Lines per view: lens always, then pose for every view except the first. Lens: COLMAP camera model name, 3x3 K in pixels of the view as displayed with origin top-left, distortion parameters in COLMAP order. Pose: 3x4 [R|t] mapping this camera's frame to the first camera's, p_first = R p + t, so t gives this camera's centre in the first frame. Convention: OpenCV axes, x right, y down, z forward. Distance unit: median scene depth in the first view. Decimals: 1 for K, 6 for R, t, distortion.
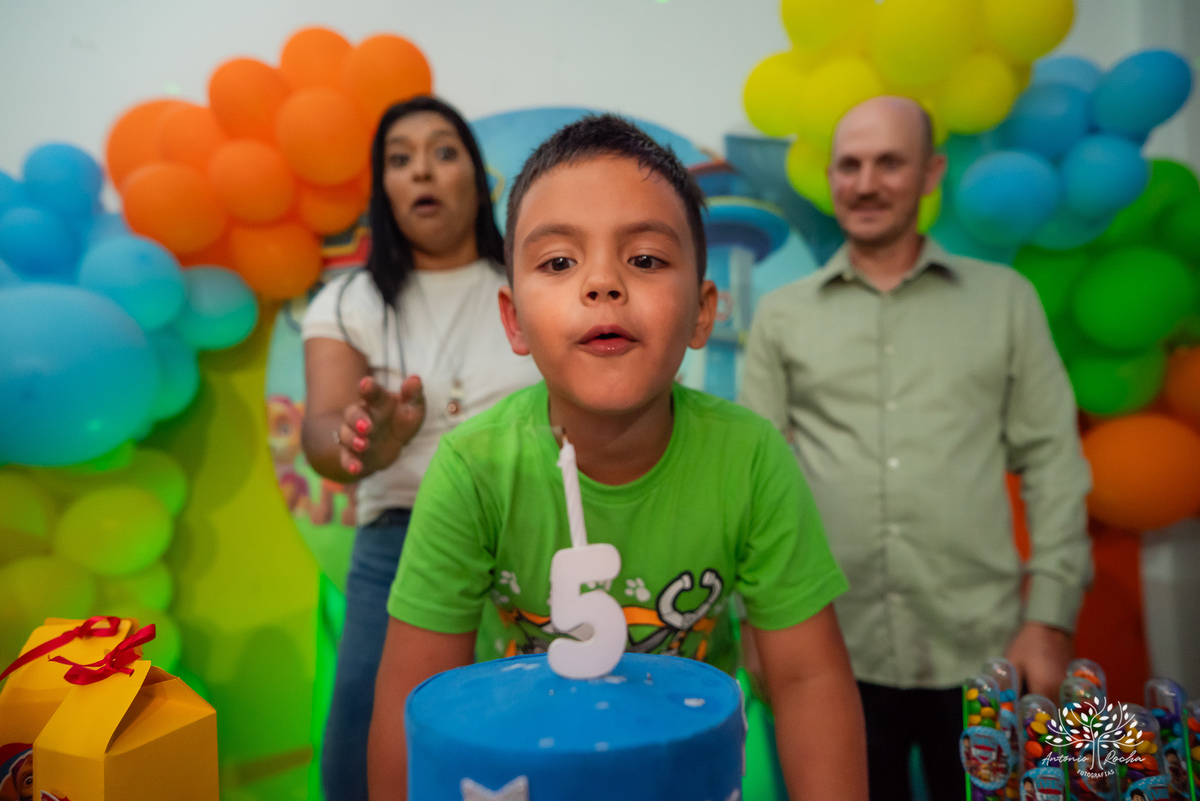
lens RADIAL K [[787.6, 0, 605.4], [0, 787.6, 386.4], [0, 0, 1]] dist [-0.042964, 0.055880]
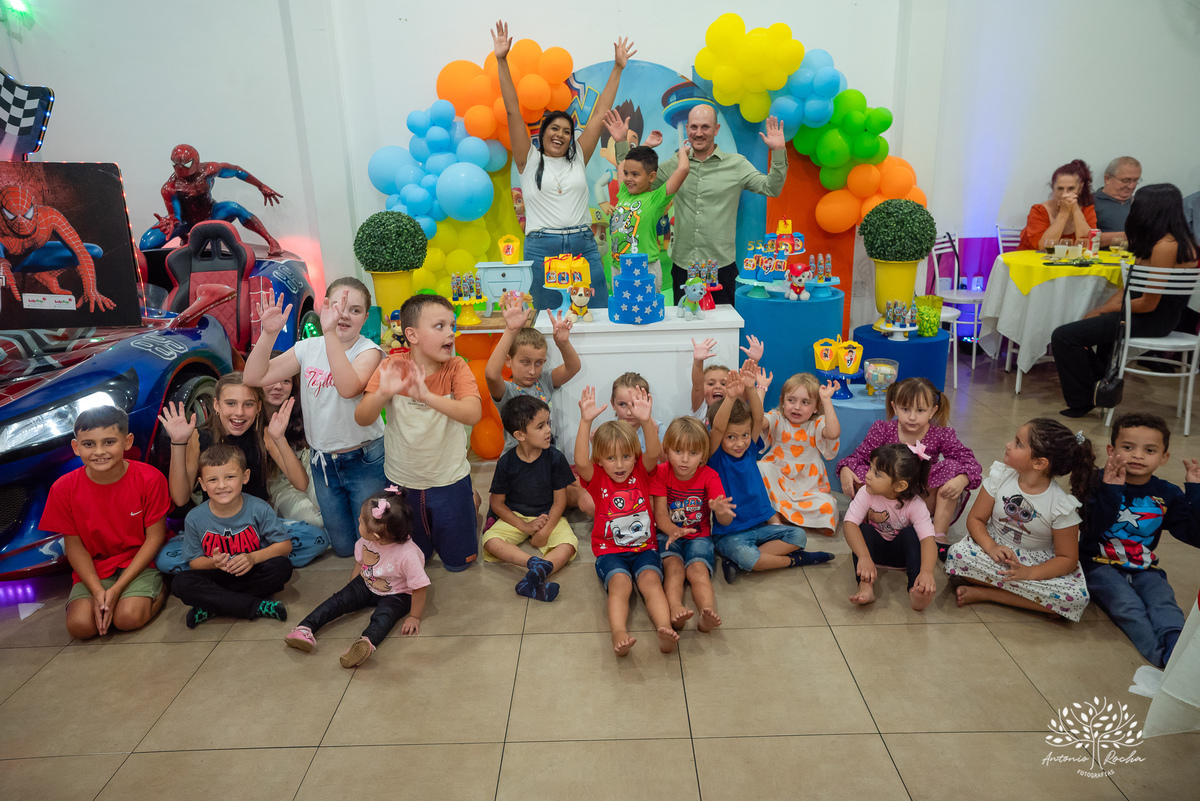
lens RADIAL K [[787.6, 0, 605.4], [0, 787.6, 386.4], [0, 0, 1]] dist [-0.042964, 0.055880]
pose [[0.997864, 0.002448, -0.065276, 0.088665], [0.023285, 0.920320, 0.390473, -0.624135], [0.061031, -0.391159, 0.918297, -2.683324]]
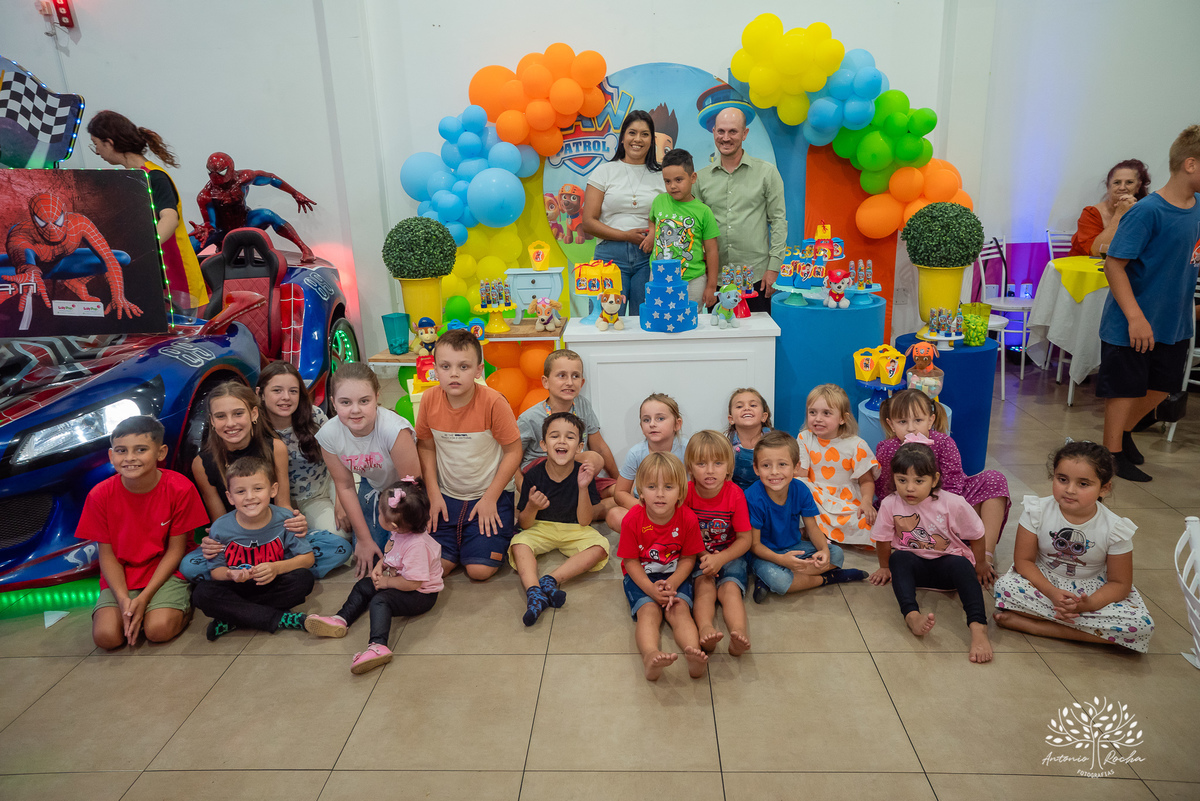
lens RADIAL K [[787.6, 0, 605.4], [0, 787.6, 386.4], [0, 0, 1]] dist [-0.042964, 0.055880]
pose [[0.993752, 0.007252, -0.111376, 0.103347], [0.035899, 0.924093, 0.380479, -0.599057], [0.105681, -0.382100, 0.918058, -2.601625]]
